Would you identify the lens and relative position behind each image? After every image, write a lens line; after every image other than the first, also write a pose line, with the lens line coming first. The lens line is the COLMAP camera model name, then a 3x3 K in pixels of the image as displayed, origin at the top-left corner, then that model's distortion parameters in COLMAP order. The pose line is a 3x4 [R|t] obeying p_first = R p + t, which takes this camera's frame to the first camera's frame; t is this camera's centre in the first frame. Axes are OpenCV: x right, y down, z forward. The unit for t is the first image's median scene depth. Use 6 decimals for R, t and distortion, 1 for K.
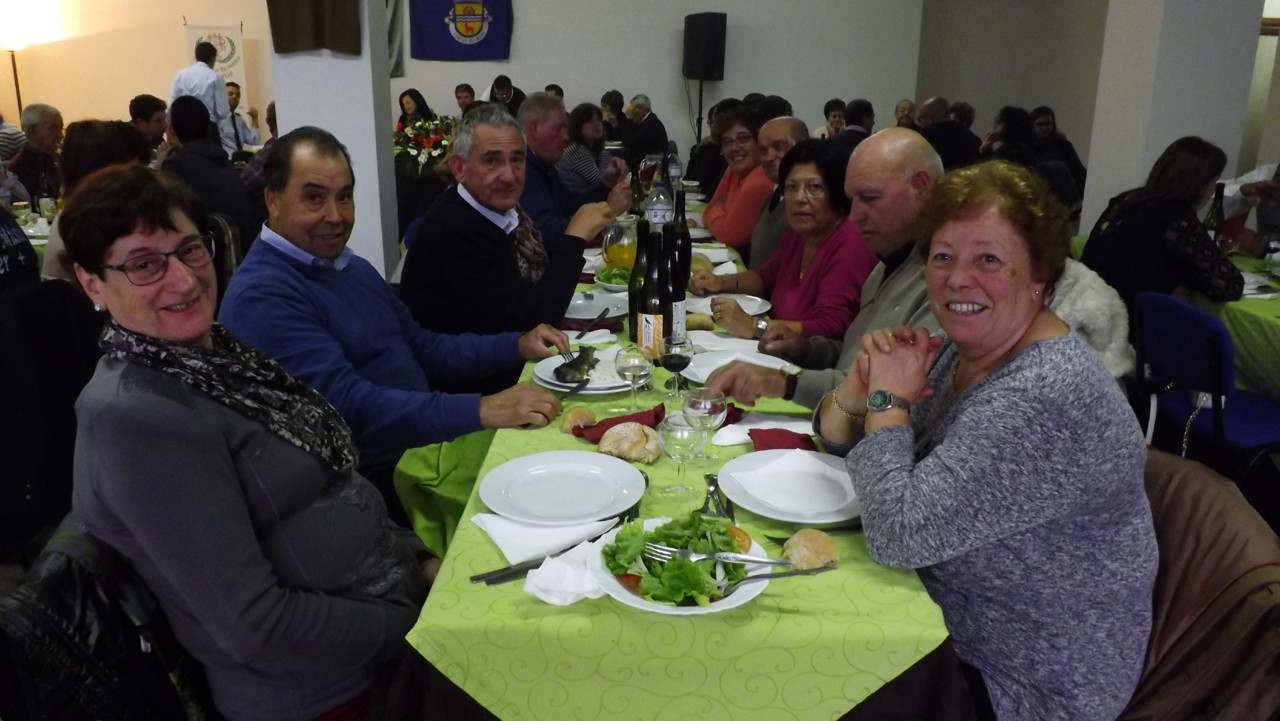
lens RADIAL K [[1044.3, 0, 639.4], [0, 1044.3, 360.4], [0, 0, 1]] dist [-0.041497, -0.002280]
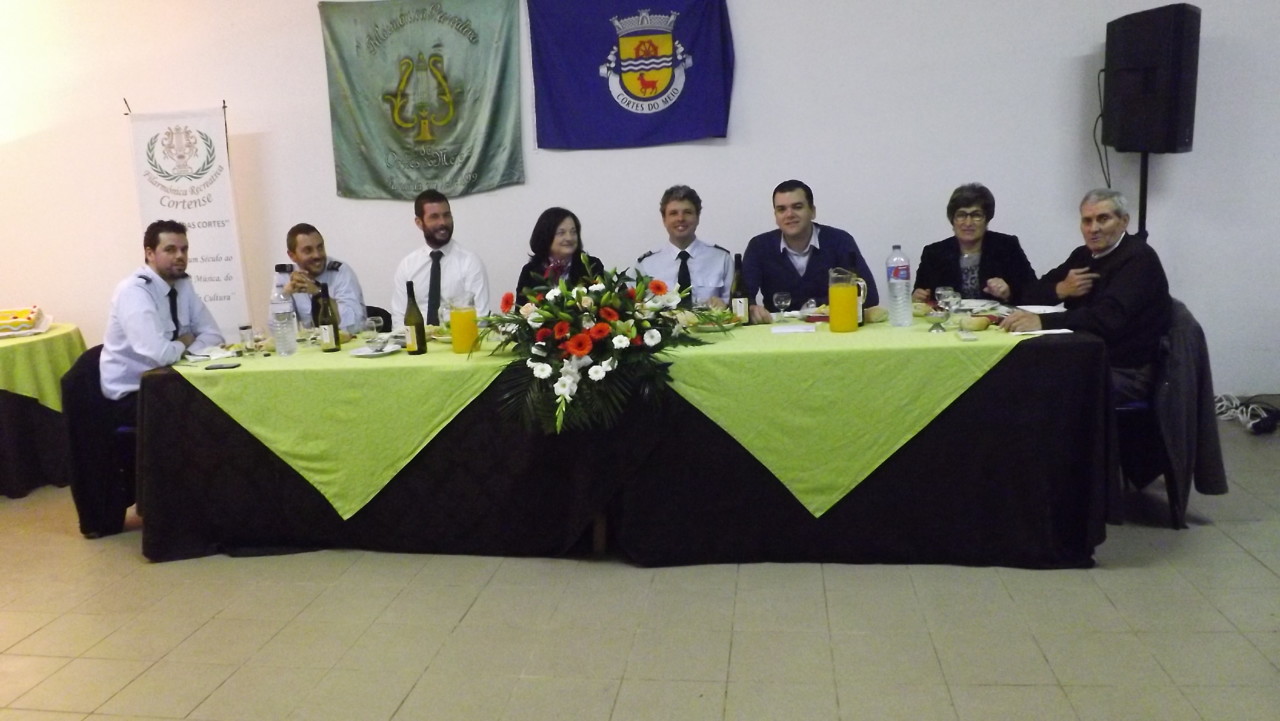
lens RADIAL K [[1044.3, 0, 639.9], [0, 1044.3, 359.0], [0, 0, 1]] dist [-0.041497, -0.002280]
pose [[0.990483, -0.041503, -0.131228, -0.106945], [0.028721, 0.994788, -0.097839, -0.136014], [0.134605, 0.093138, 0.986512, 0.511224]]
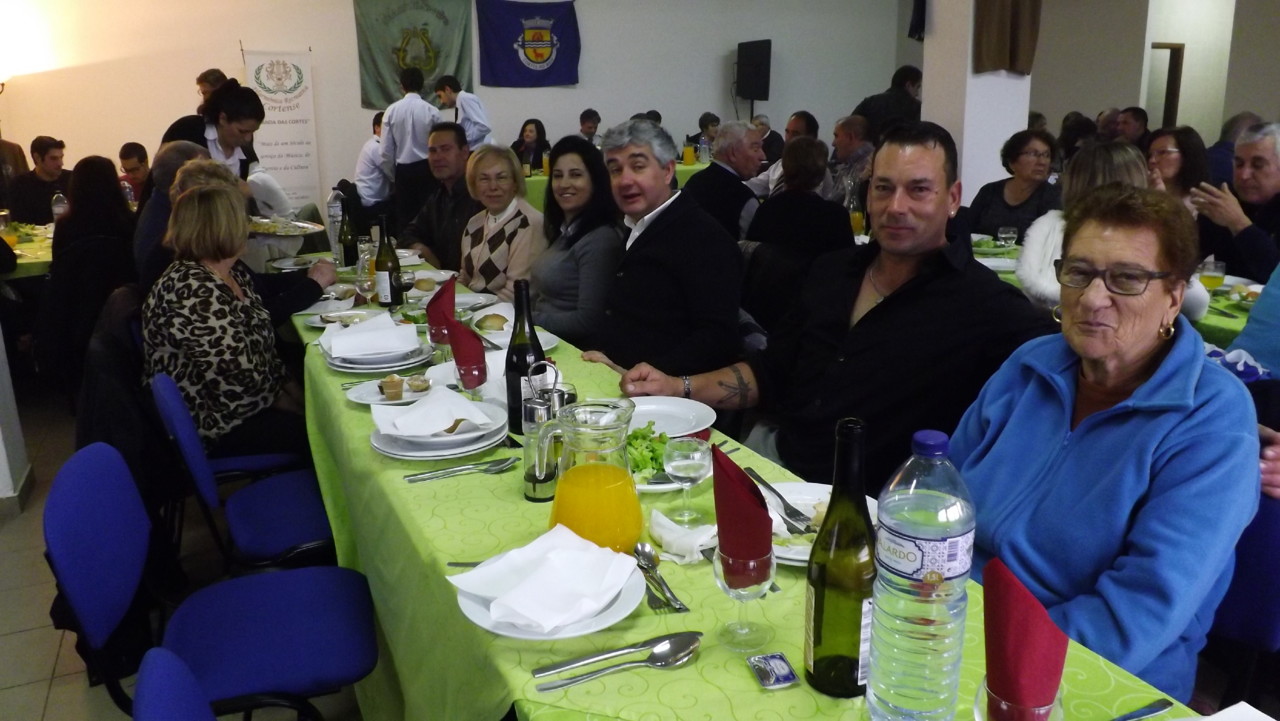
lens RADIAL K [[1044.3, 0, 640.7], [0, 1044.3, 359.3], [0, 0, 1]] dist [-0.041497, -0.002280]
pose [[0.870085, -0.141004, 0.472302, -0.593284], [0.153321, 0.988097, 0.012541, -0.029481], [-0.468449, 0.061503, 0.881347, 0.097086]]
